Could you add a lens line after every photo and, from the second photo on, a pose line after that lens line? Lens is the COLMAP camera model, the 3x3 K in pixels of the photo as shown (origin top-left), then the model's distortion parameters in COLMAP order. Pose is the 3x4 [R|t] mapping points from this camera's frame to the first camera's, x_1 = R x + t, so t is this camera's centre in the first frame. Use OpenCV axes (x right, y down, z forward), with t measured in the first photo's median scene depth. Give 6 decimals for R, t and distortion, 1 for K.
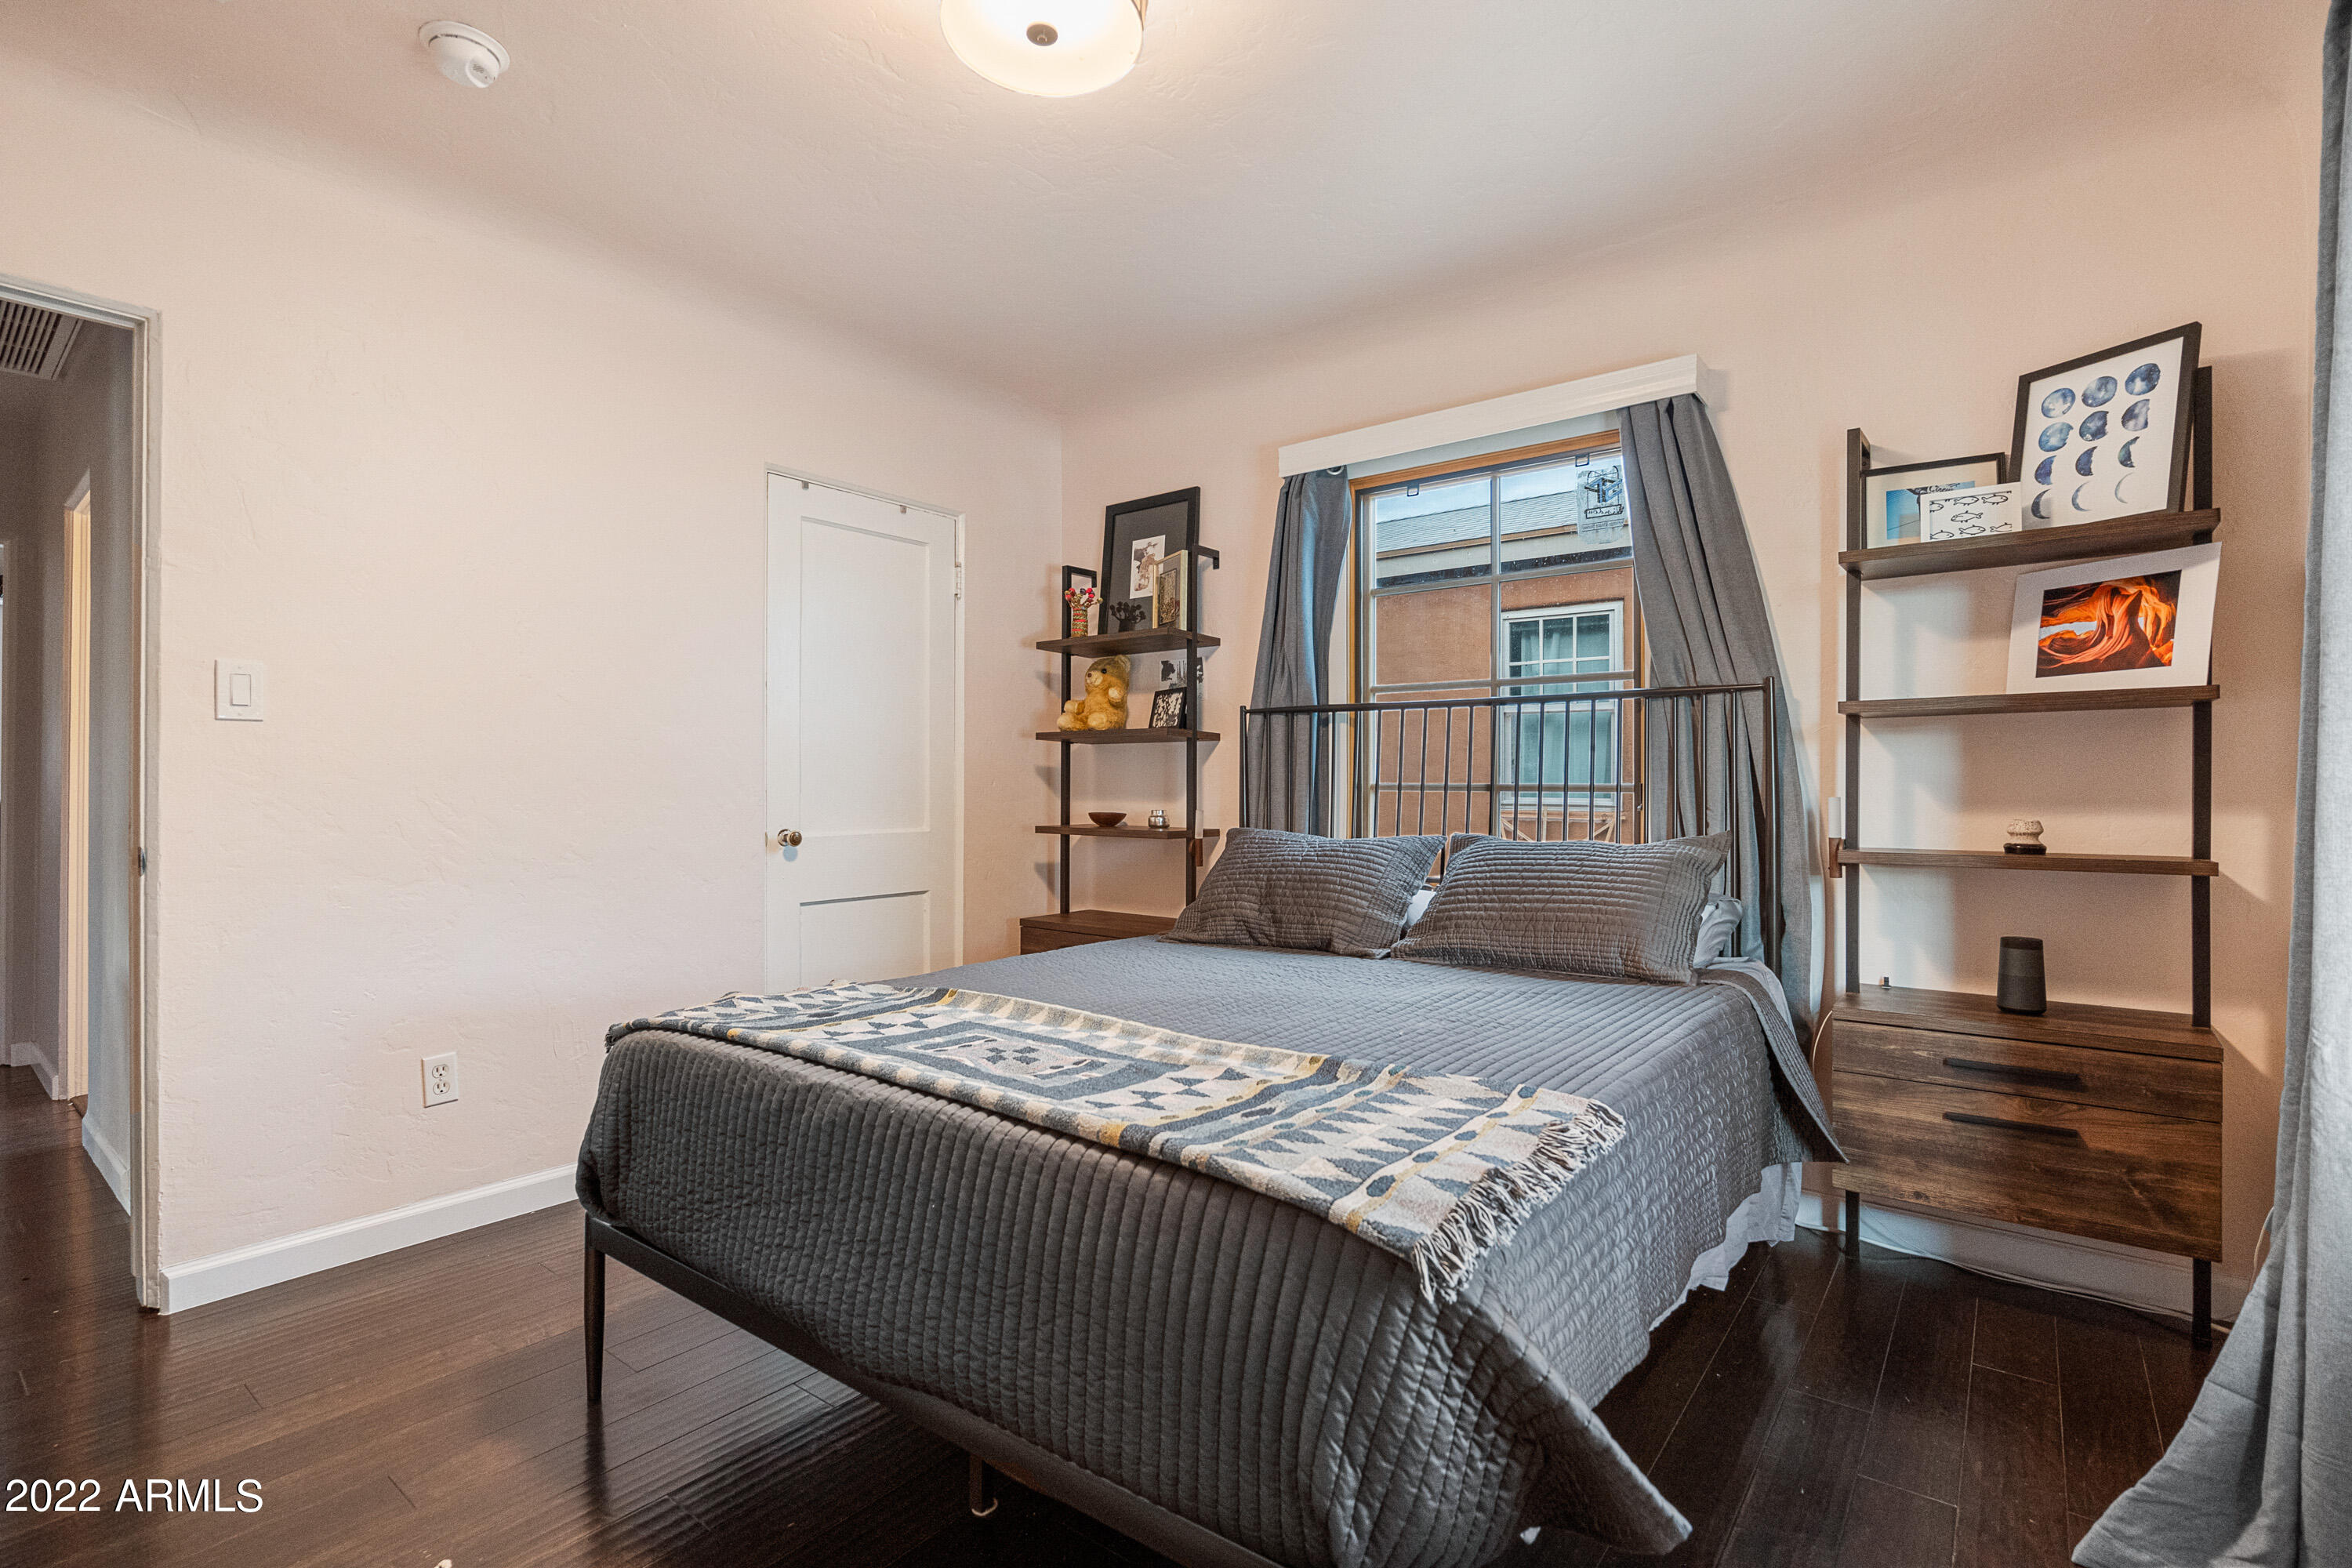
lens RADIAL K [[1084.0, 0, 1163.9], [0, 1084.0, 770.3], [0, 0, 1]] dist [-0.035785, 0.016868]
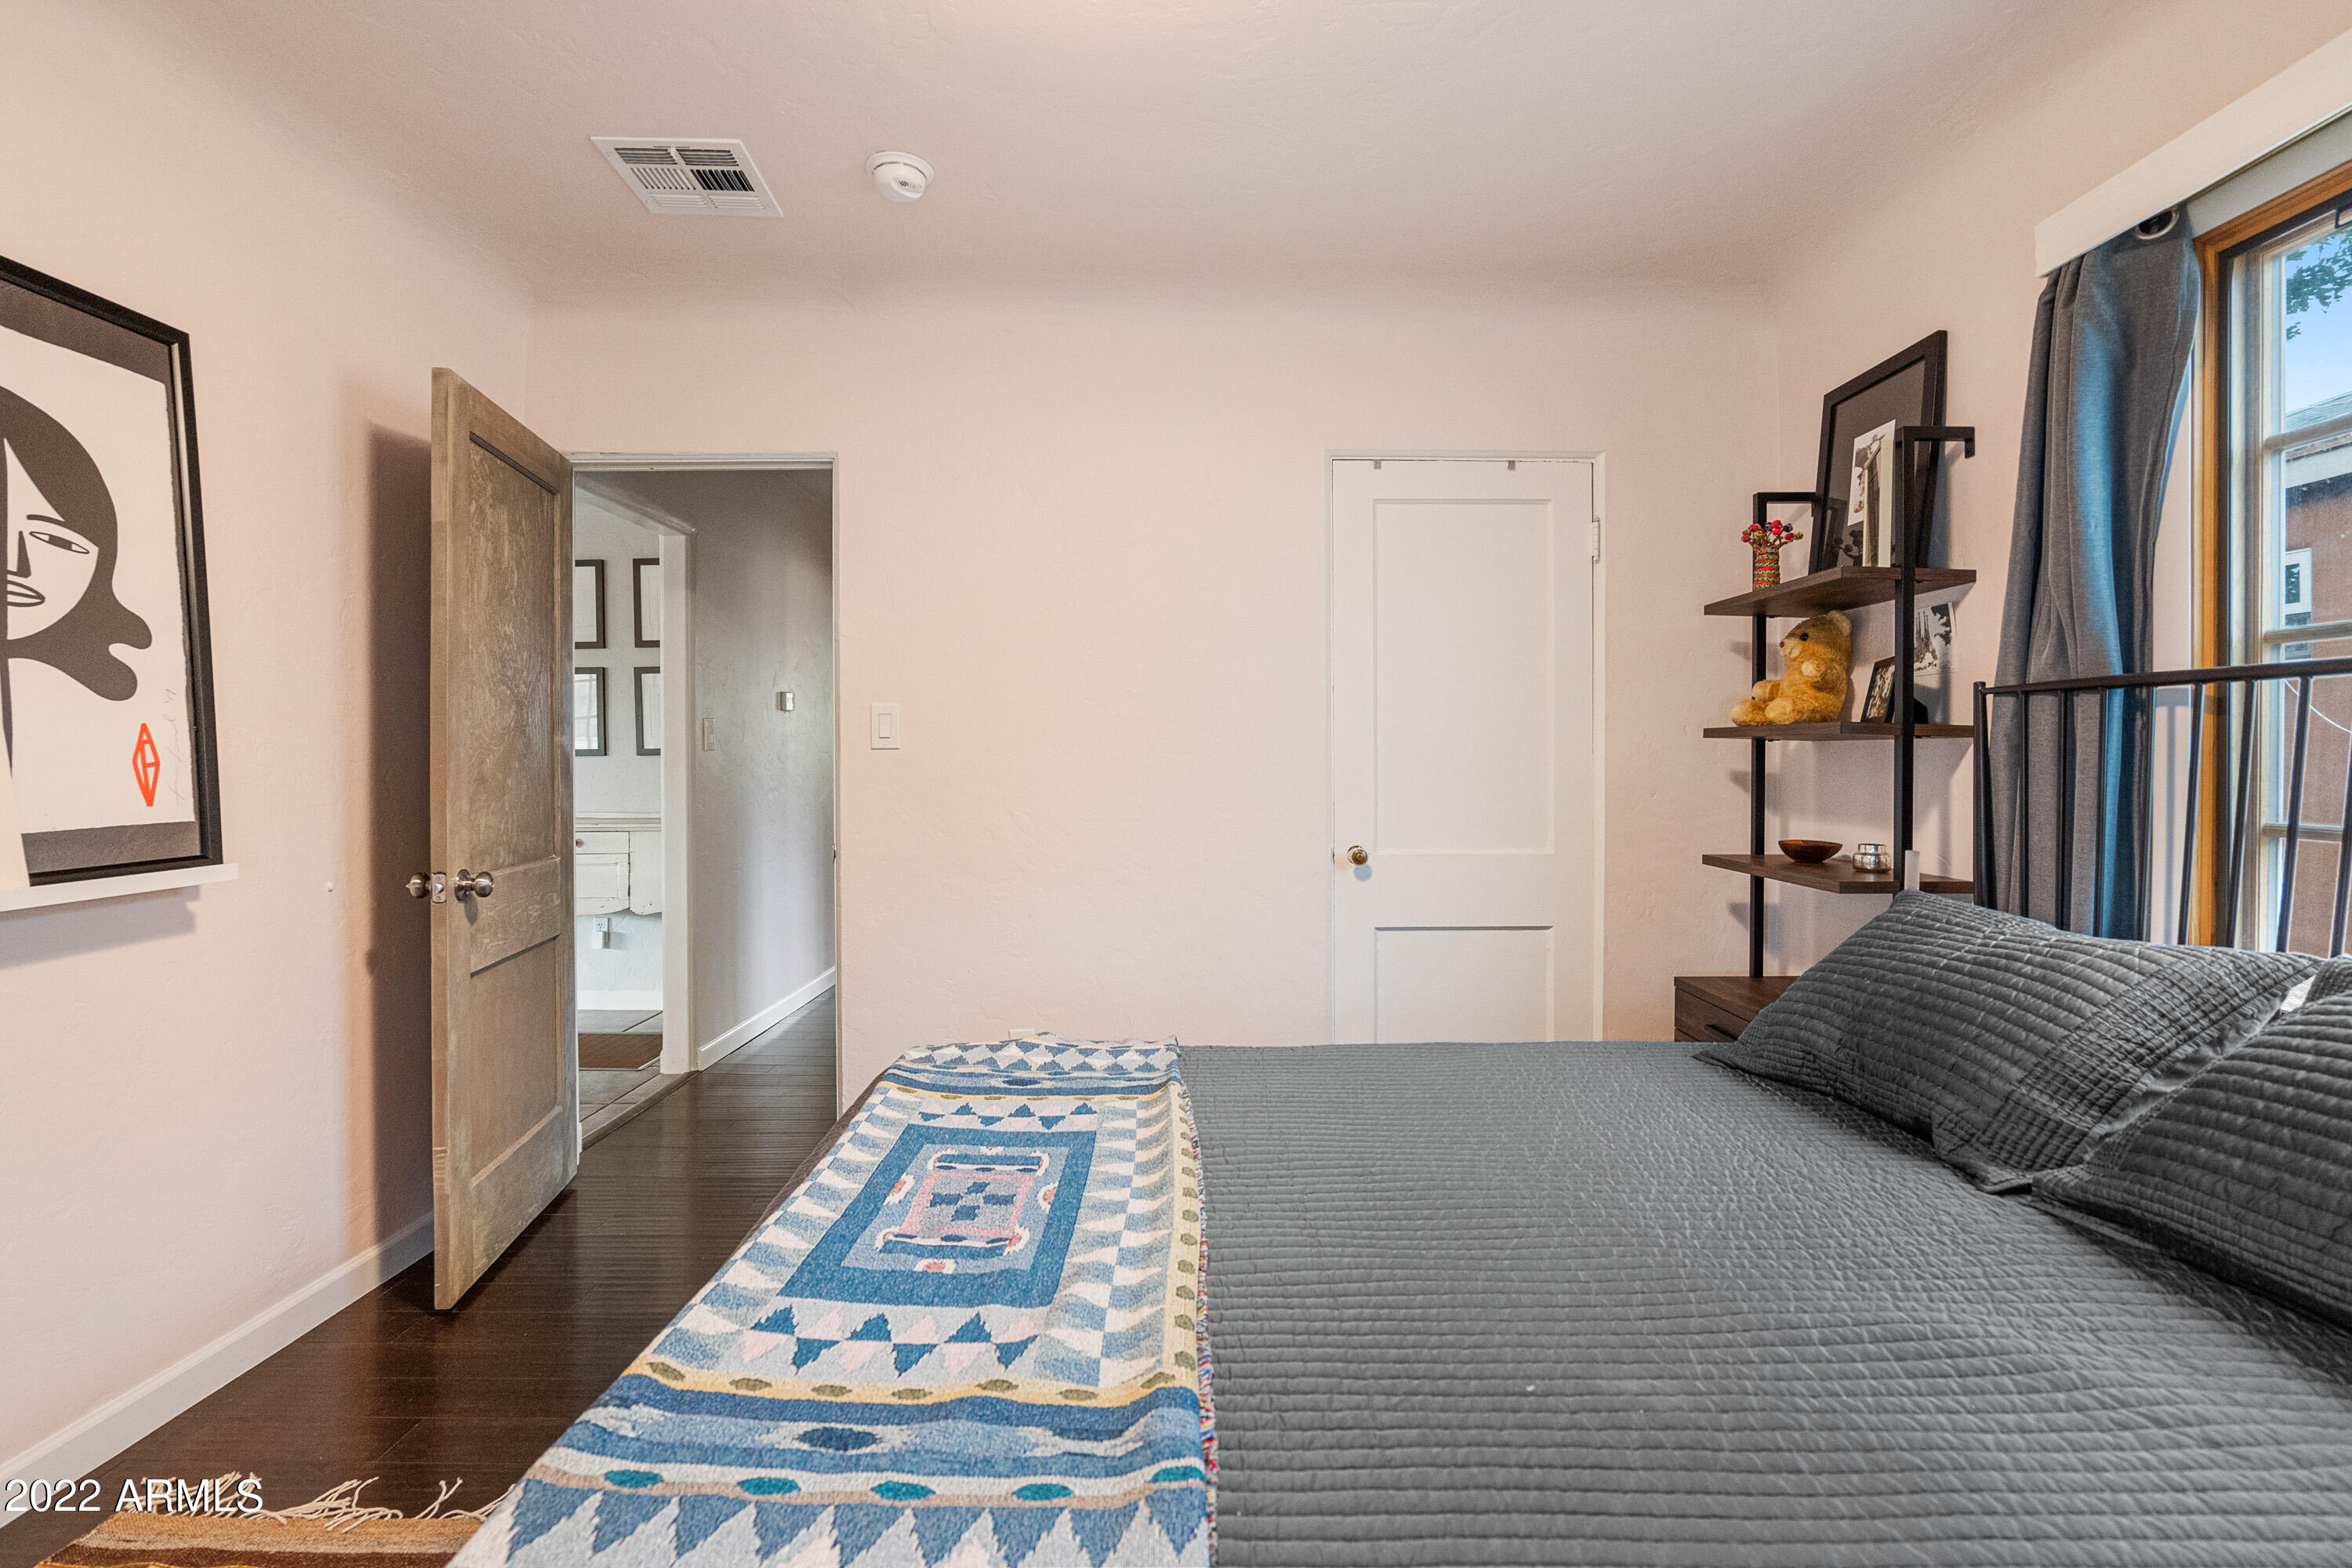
lens RADIAL K [[1084.0, 0, 1163.9], [0, 1084.0, 770.3], [0, 0, 1]] dist [-0.035785, 0.016868]
pose [[0.627414, 0.007148, -0.778653, 0.255908], [0.013855, 0.999697, 0.020341, -0.029807], [0.778563, -0.023551, 0.627125, 0.286509]]
